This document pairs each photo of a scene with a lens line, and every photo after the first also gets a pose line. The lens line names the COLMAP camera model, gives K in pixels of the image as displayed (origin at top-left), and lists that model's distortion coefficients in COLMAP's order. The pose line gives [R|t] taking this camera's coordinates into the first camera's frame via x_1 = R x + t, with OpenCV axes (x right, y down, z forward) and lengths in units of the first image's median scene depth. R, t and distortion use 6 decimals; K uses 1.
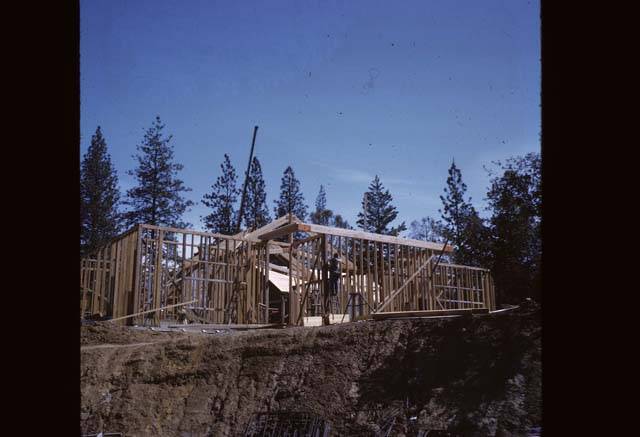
lens RADIAL K [[694.8, 0, 301.3], [0, 694.8, 219.5], [0, 0, 1]] dist [-0.000345, 0.011320]
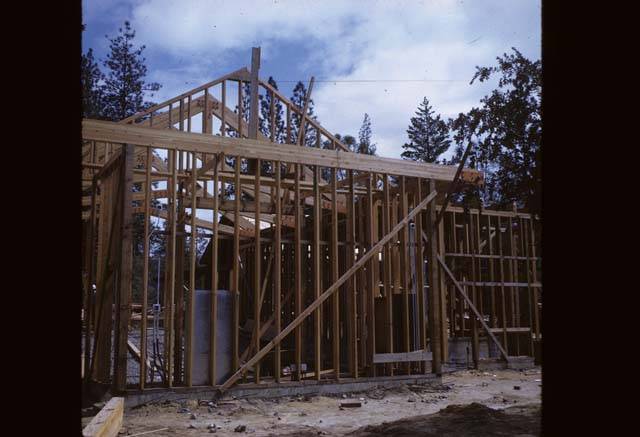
lens RADIAL K [[694.8, 0, 301.3], [0, 694.8, 219.5], [0, 0, 1]] dist [-0.000345, 0.011320]
pose [[0.994890, -0.018212, -0.099305, 0.054196], [0.026674, 0.996061, 0.084562, 0.010426], [0.097373, -0.086779, 0.991457, 0.200233]]
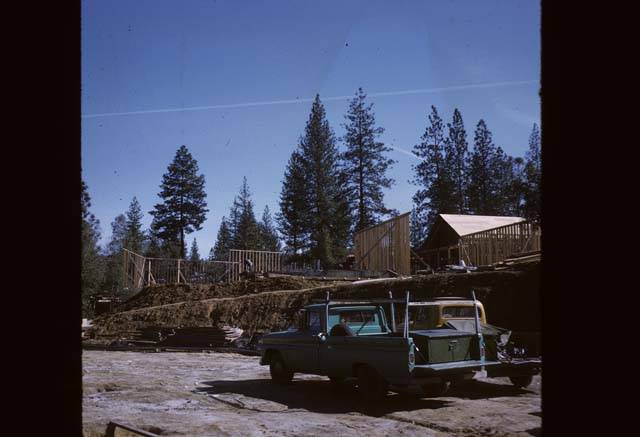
lens RADIAL K [[694.8, 0, 301.3], [0, 694.8, 219.5], [0, 0, 1]] dist [-0.000345, 0.011320]
pose [[0.940280, -0.042997, -0.337676, 0.072635], [0.074473, 0.993943, 0.080811, -0.027523], [0.332156, -0.101132, 0.937787, -0.122121]]
